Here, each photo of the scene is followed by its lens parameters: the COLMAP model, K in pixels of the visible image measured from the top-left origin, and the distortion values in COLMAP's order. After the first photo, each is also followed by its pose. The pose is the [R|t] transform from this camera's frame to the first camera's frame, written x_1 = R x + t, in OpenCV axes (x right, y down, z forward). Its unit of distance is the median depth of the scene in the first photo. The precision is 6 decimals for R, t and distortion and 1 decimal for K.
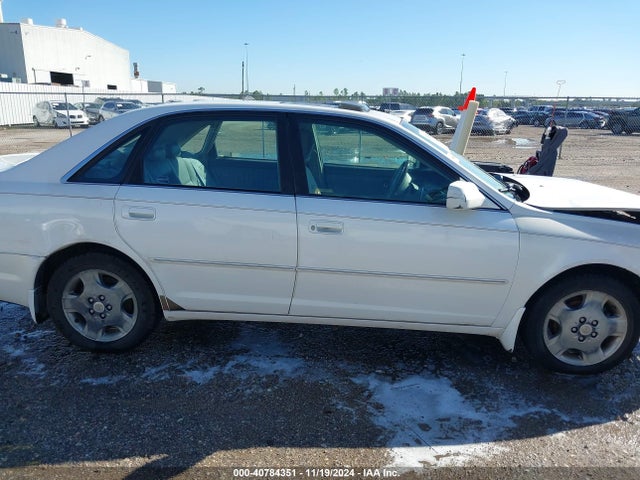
lens RADIAL K [[517.8, 0, 320.0], [0, 517.8, 240.0], [0, 0, 1]] dist [0.009995, -0.006805]
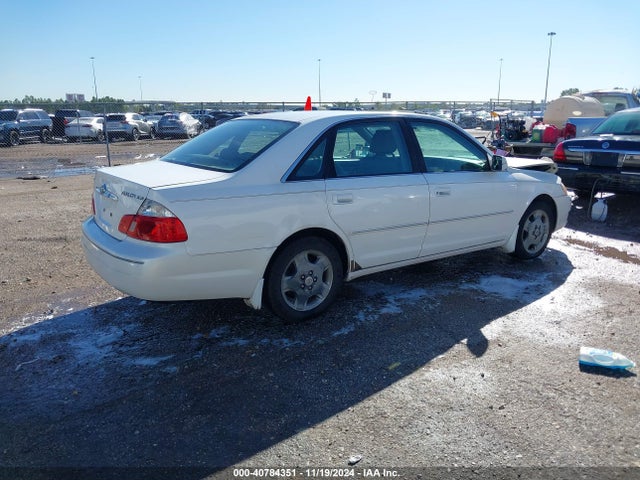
lens RADIAL K [[517.8, 0, 320.0], [0, 517.8, 240.0], [0, 0, 1]] dist [0.009995, -0.006805]
pose [[0.786548, -0.171792, 0.593152, -1.112421], [0.176761, 0.982968, 0.050299, -0.023579], [-0.591690, 0.065284, 0.803518, -0.007649]]
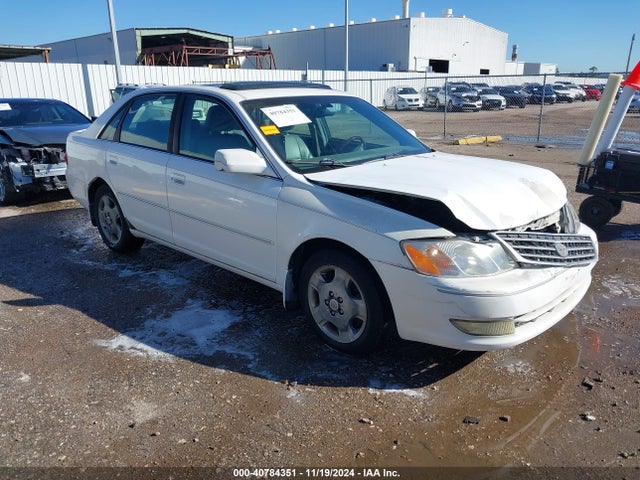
lens RADIAL K [[517.8, 0, 320.0], [0, 517.8, 240.0], [0, 0, 1]] dist [0.009995, -0.006805]
pose [[0.764138, 0.160371, -0.624799, 1.046644], [-0.141566, 0.986681, 0.080121, -0.026995], [0.629327, 0.027226, 0.776664, 0.188772]]
